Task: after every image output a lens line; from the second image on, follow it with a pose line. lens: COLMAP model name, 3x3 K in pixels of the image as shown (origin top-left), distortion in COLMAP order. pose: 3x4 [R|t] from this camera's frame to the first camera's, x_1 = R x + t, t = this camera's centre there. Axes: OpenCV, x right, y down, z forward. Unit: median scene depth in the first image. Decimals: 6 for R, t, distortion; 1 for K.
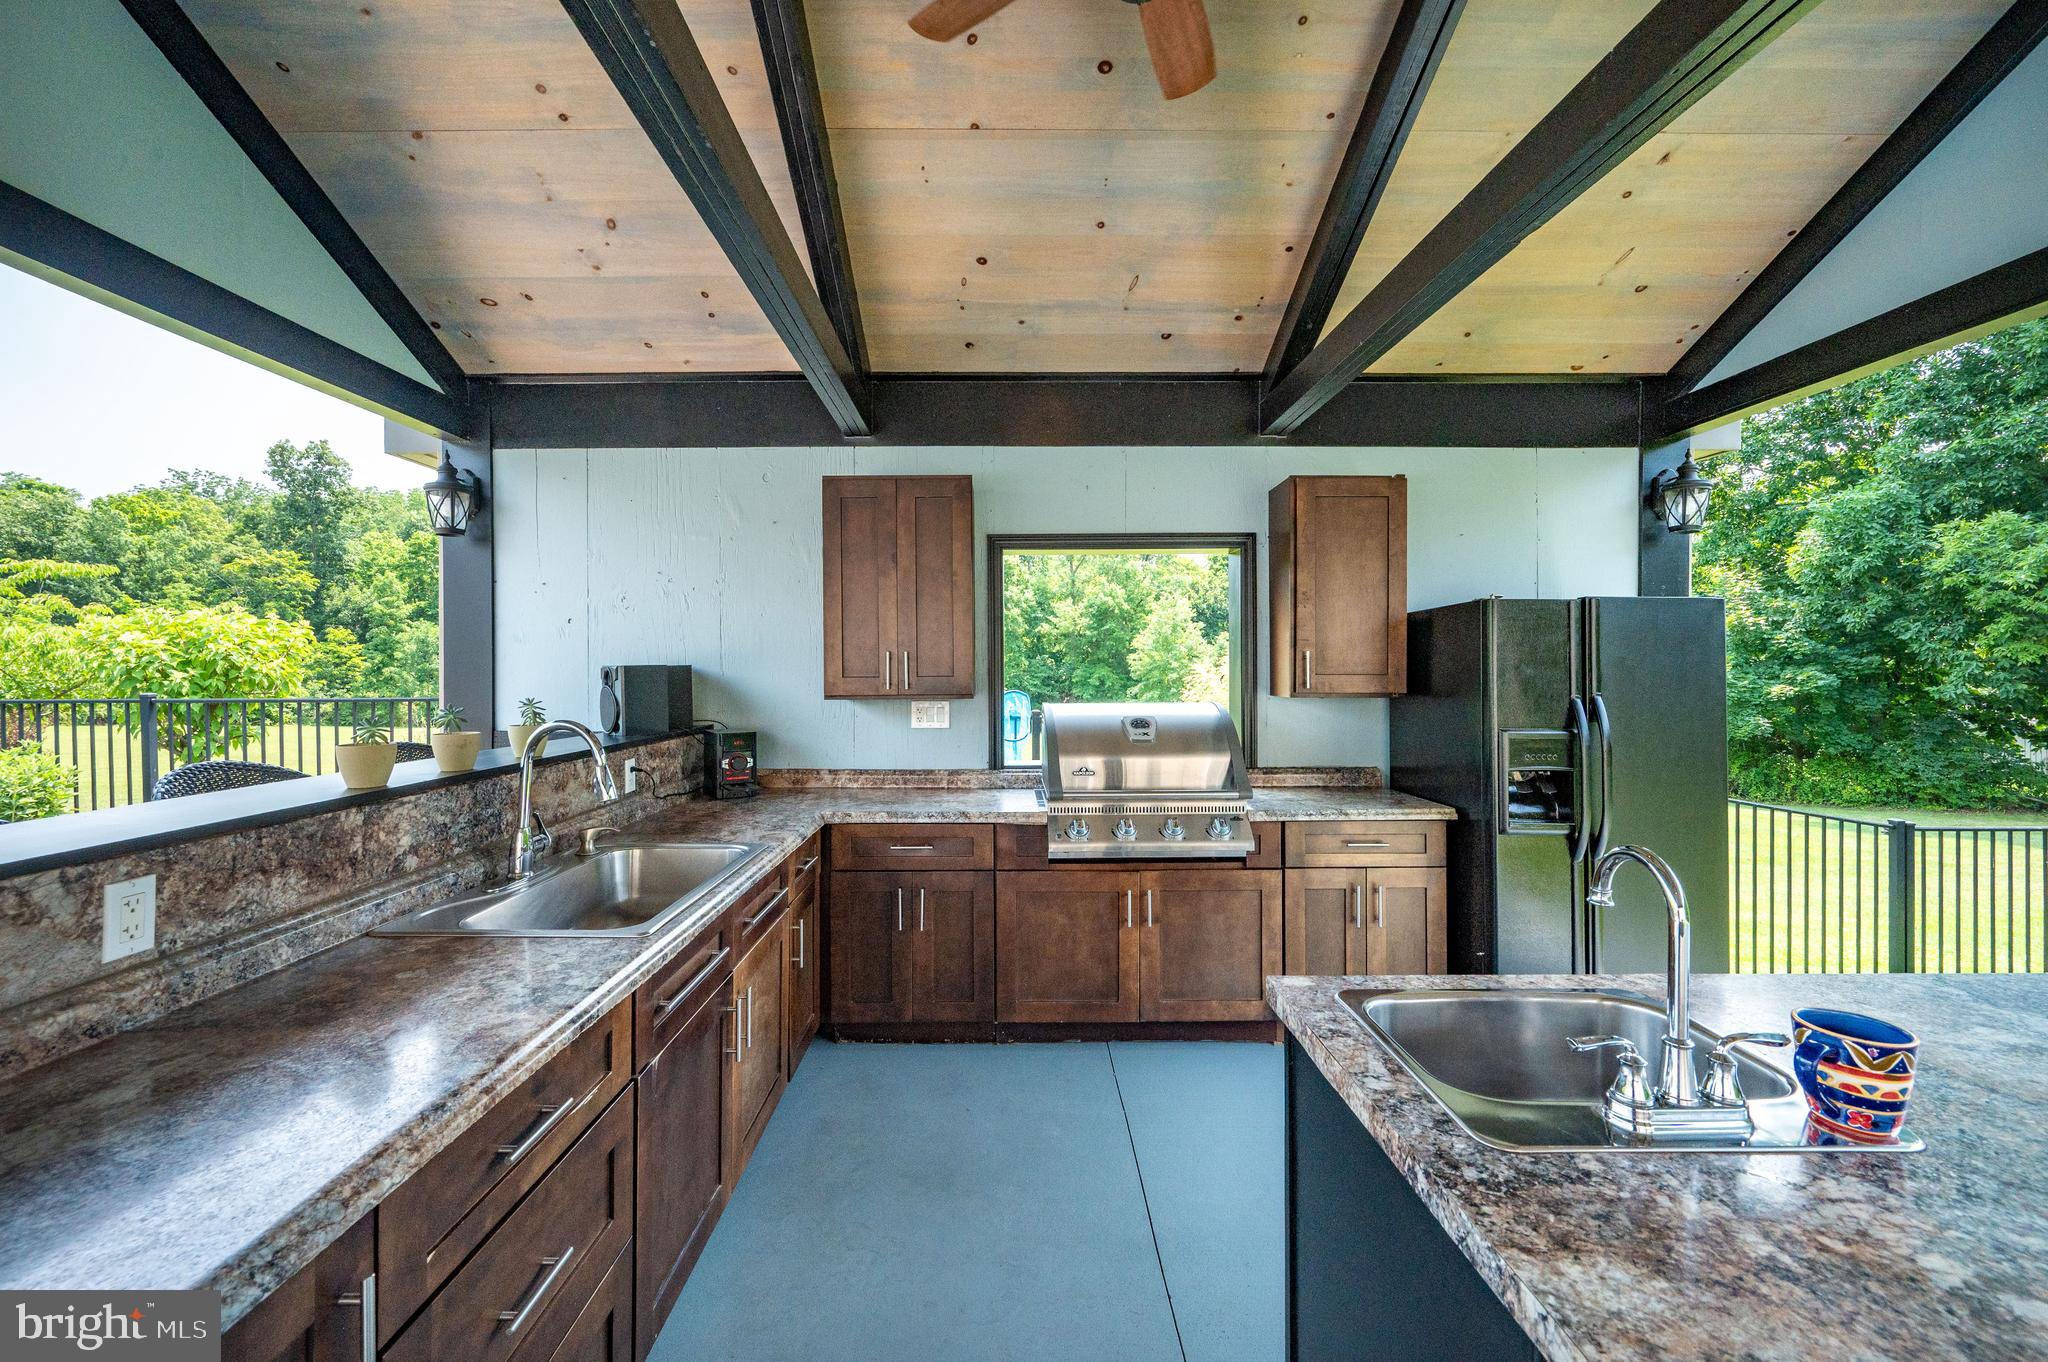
lens RADIAL K [[819.9, 0, 995.8], [0, 819.9, 681.7], [0, 0, 1]] dist [-0.002458, -0.000229]
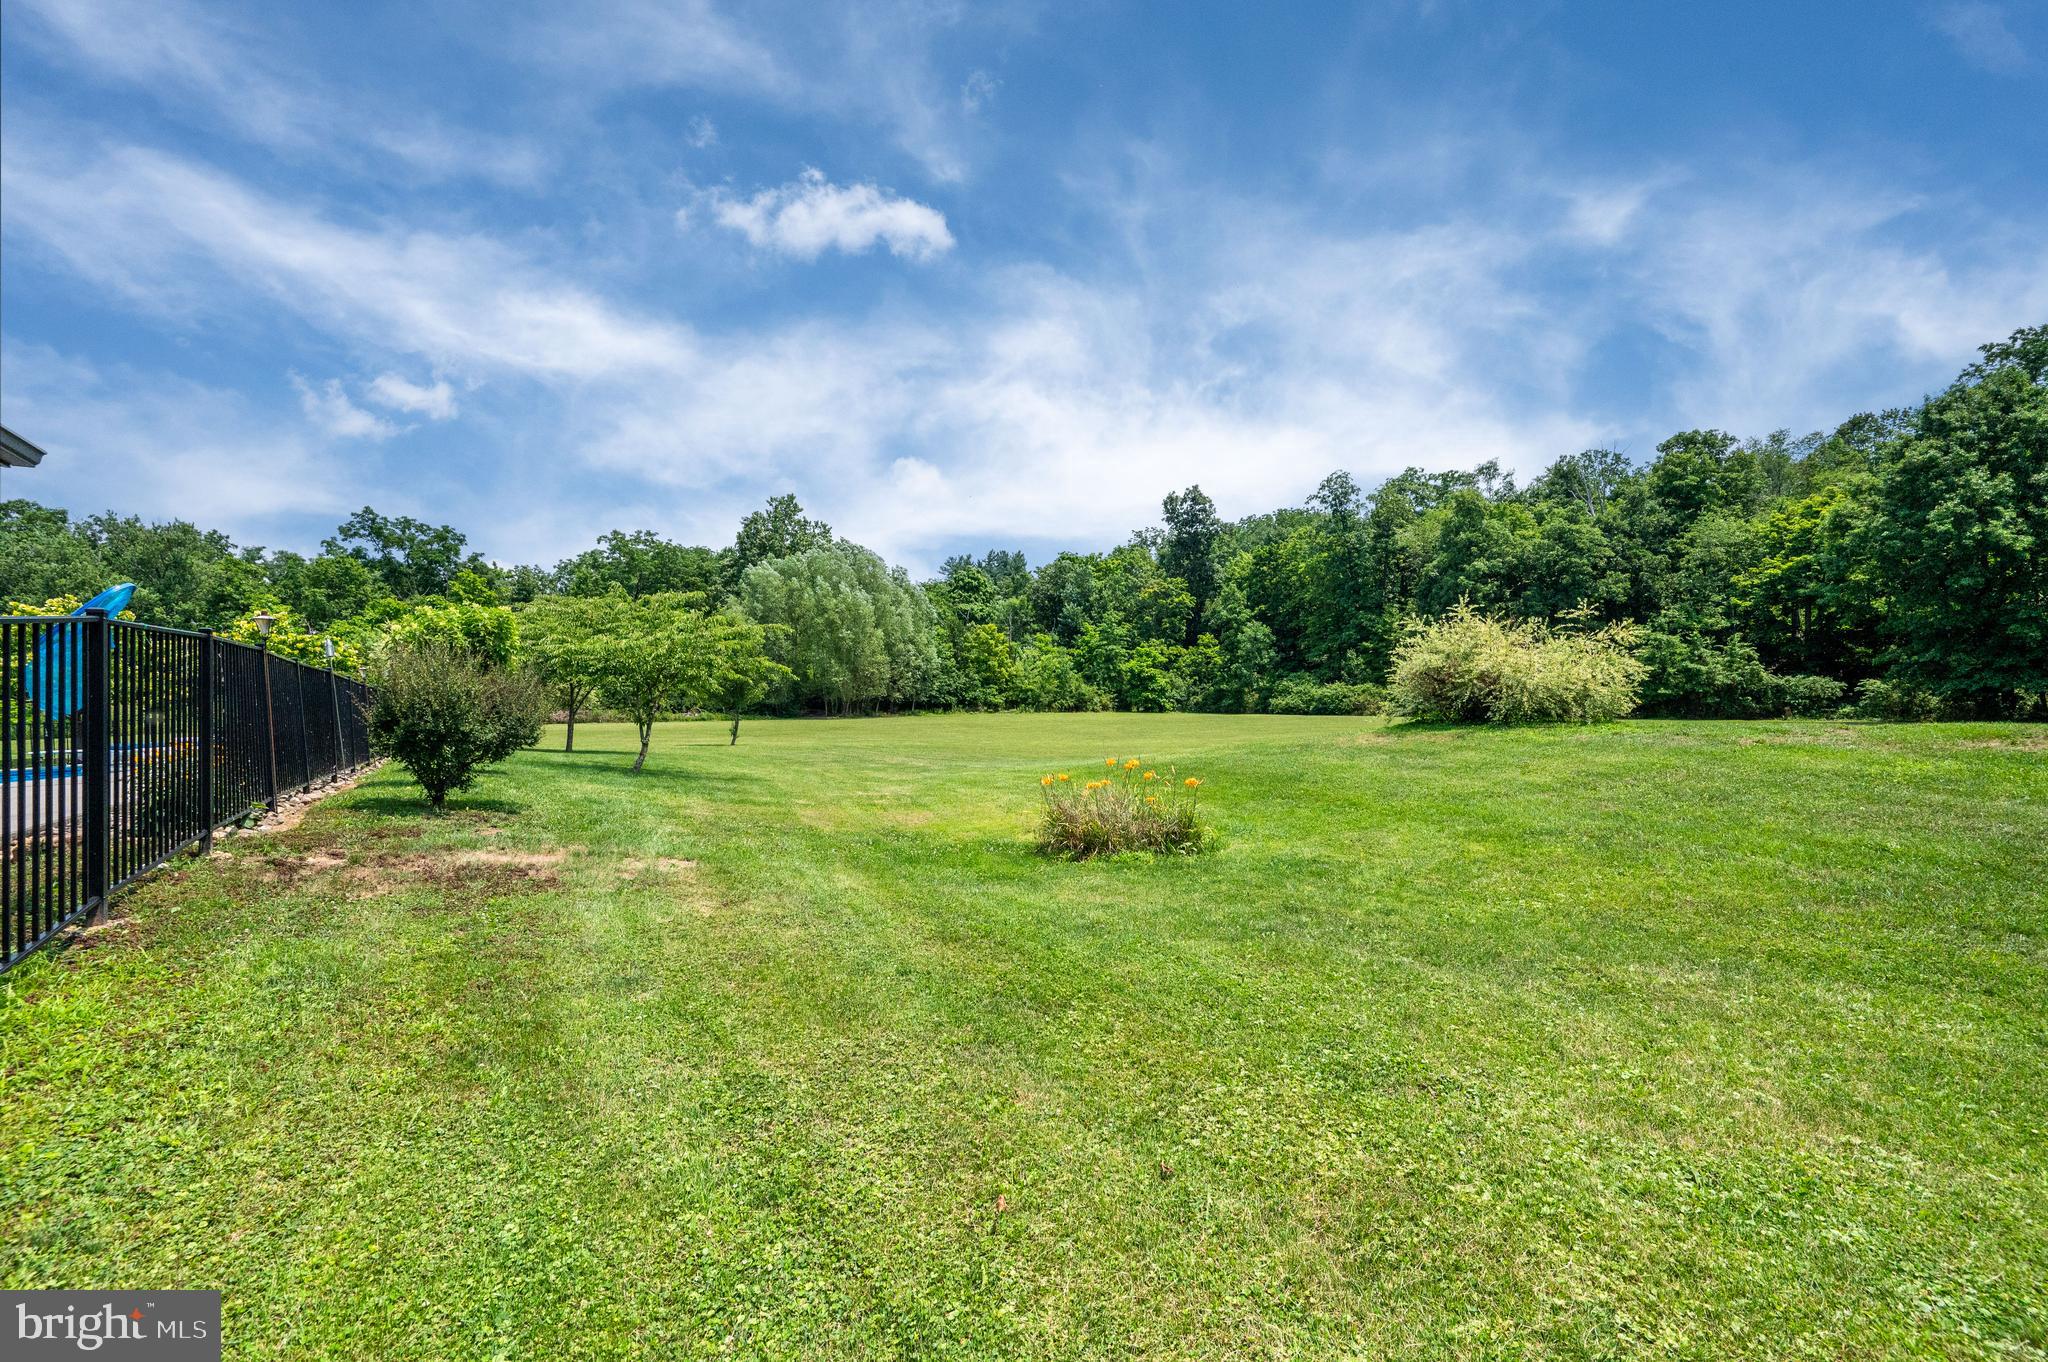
lens RADIAL K [[819.9, 0, 1050.4], [0, 819.9, 681.1], [0, 0, 1]] dist [-0.002458, -0.000229]
pose [[0.565939, -0.033866, -0.823751, 1.668873], [0.040856, 0.999080, -0.013005, 0.250936], [0.823434, -0.026295, 0.566802, 1.947177]]
